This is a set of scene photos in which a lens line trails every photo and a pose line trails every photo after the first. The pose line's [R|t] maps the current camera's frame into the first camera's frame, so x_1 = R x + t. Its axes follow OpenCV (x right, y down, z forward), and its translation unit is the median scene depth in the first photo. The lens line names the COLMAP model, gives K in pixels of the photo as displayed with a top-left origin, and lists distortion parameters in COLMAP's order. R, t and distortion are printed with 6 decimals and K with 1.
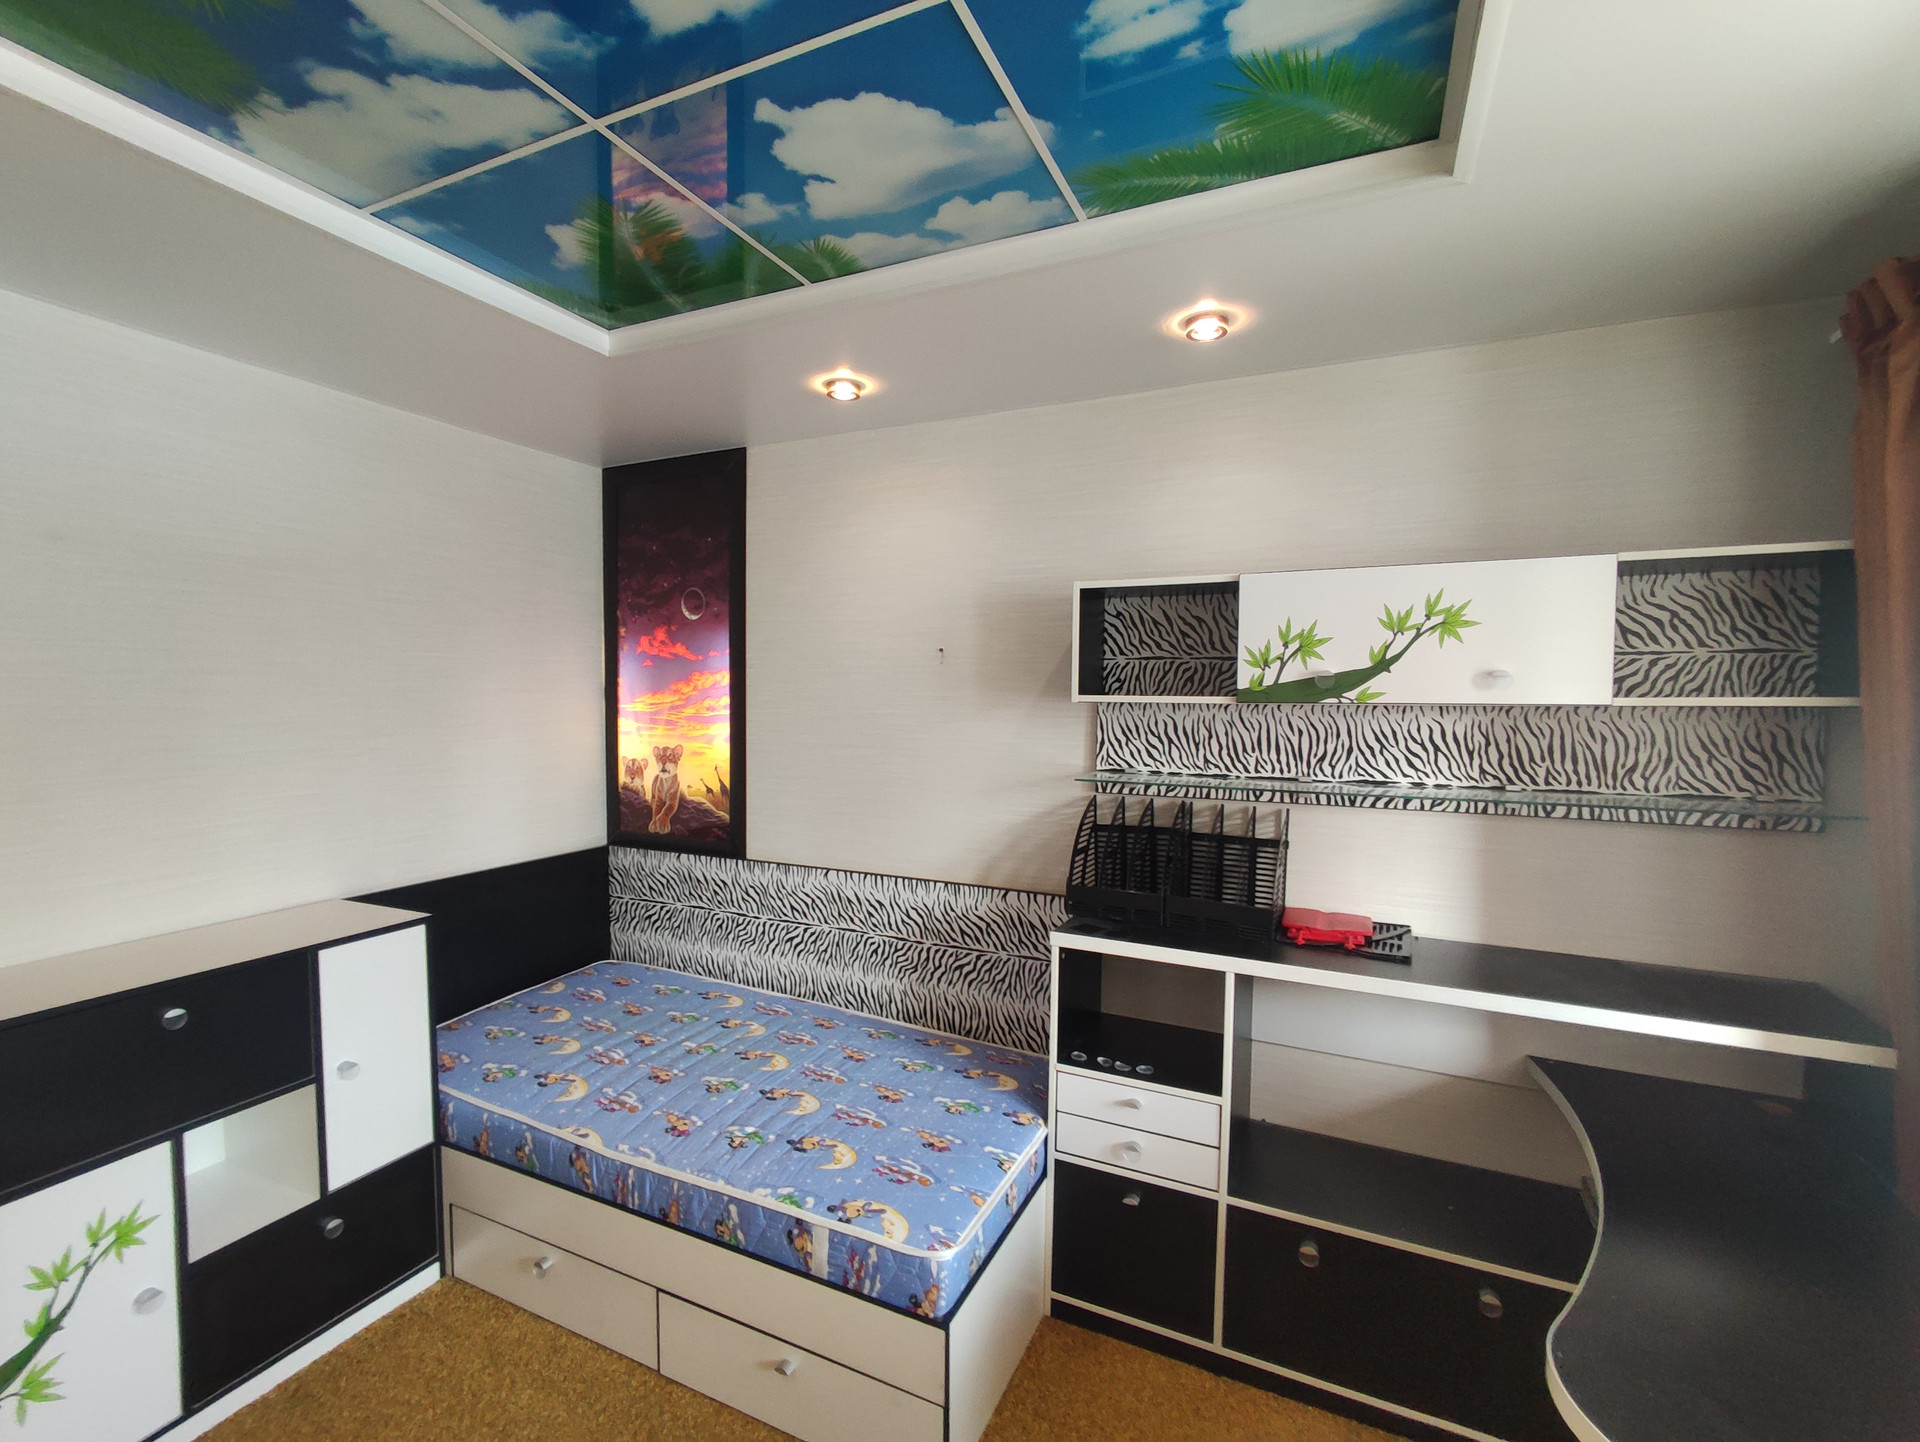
lens RADIAL K [[875.8, 0, 923.0], [0, 875.8, 731.6], [0, 0, 1]] dist [-0.001239, -0.004463]
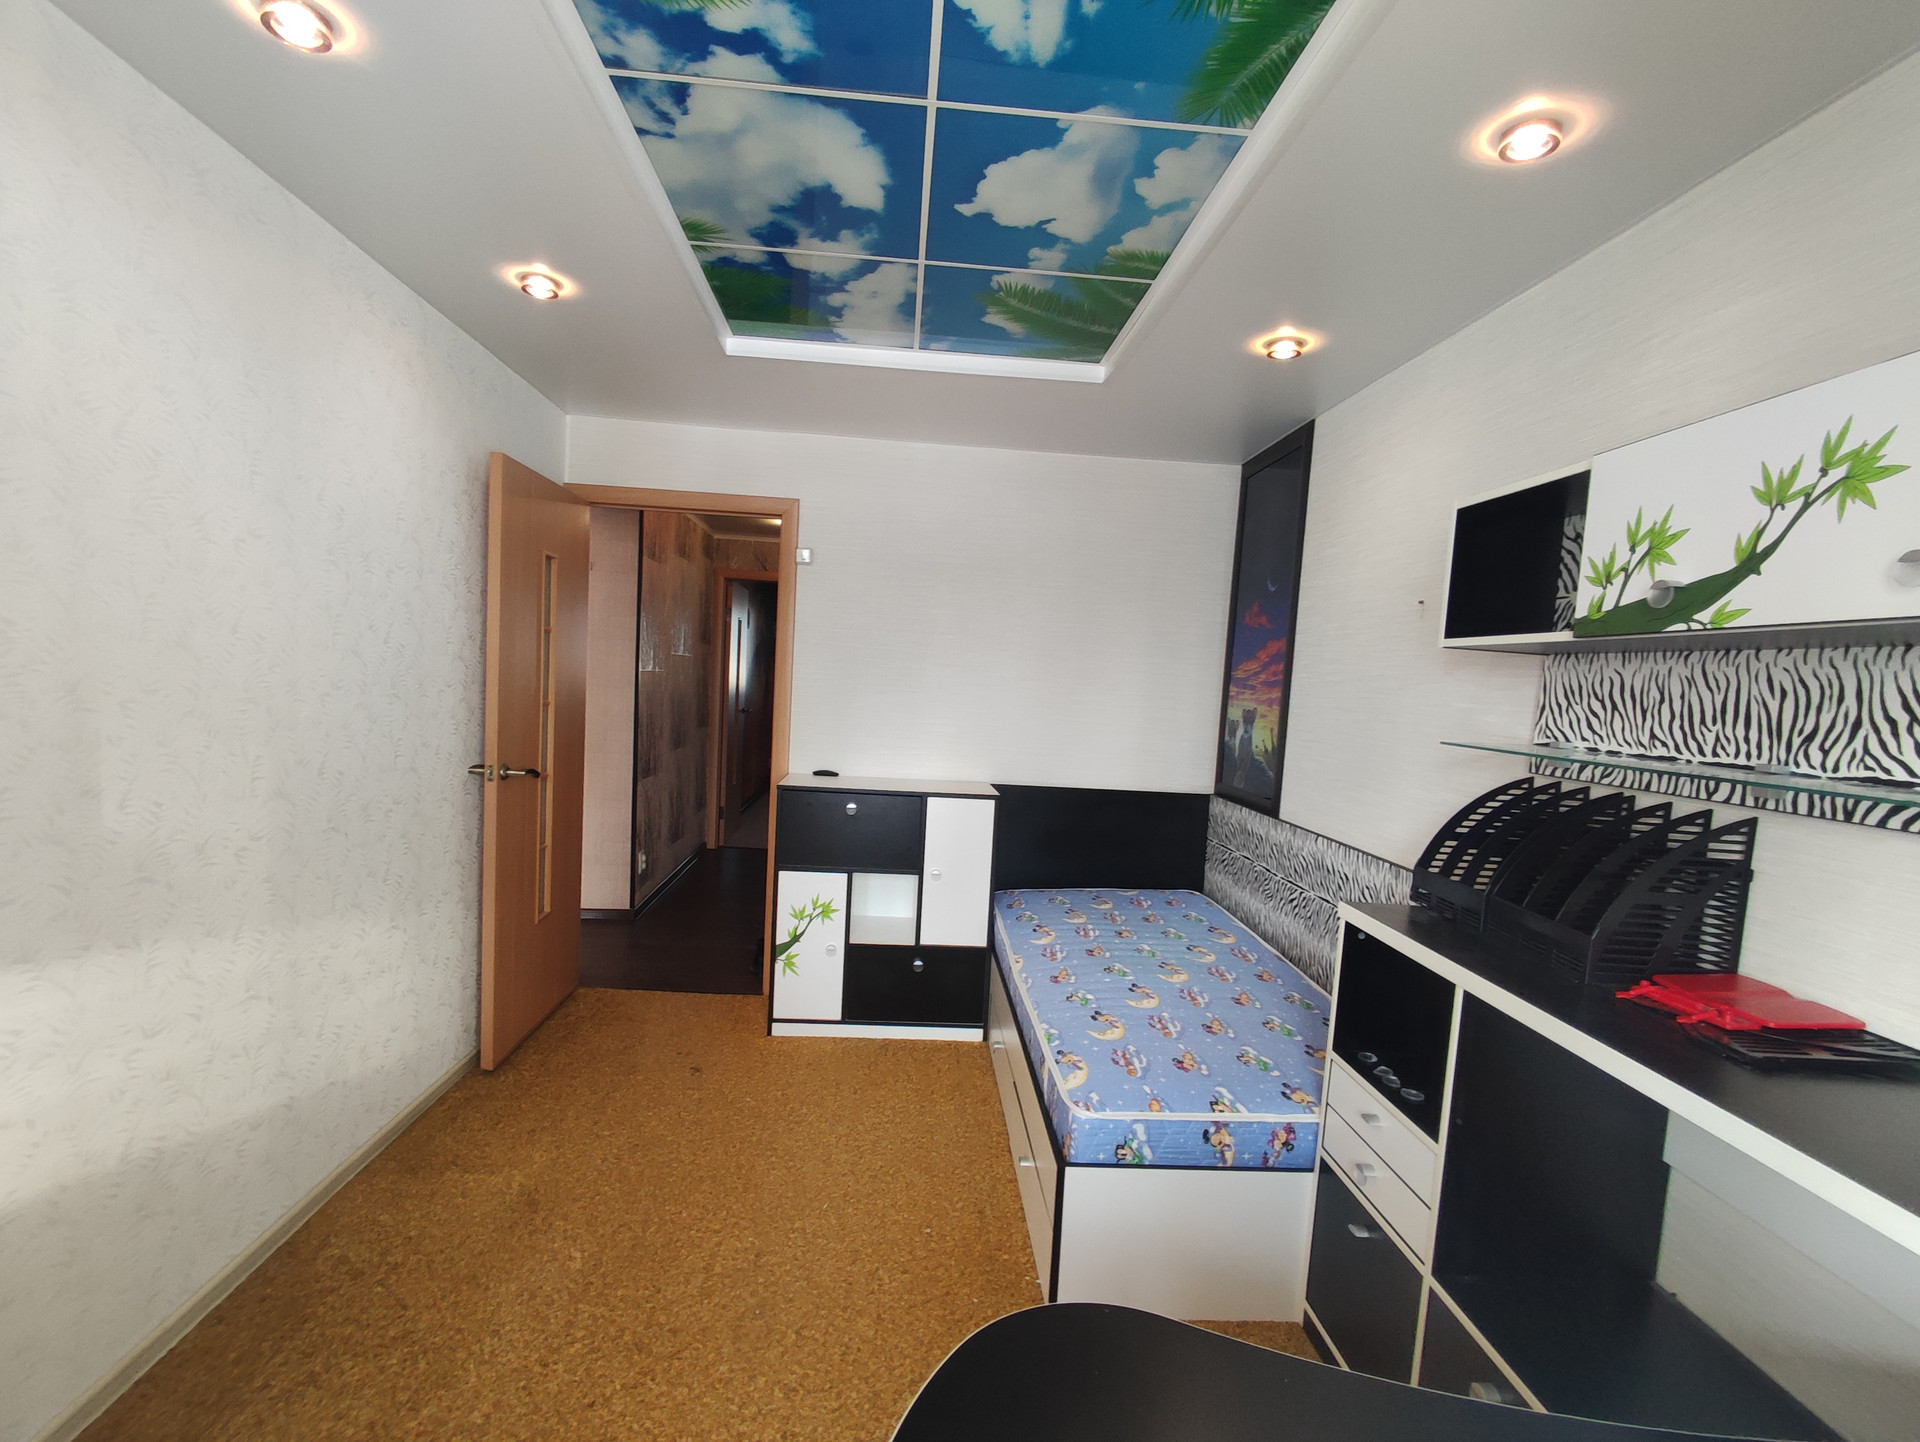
lens RADIAL K [[875.8, 0, 957.2], [0, 875.8, 733.0], [0, 0, 1]] dist [-0.001239, -0.004463]
pose [[0.499863, 0.078470, -0.862542, 0.638936], [-0.095514, 0.994807, 0.035151, 0.058934], [0.860822, 0.064814, 0.504763, 0.187761]]
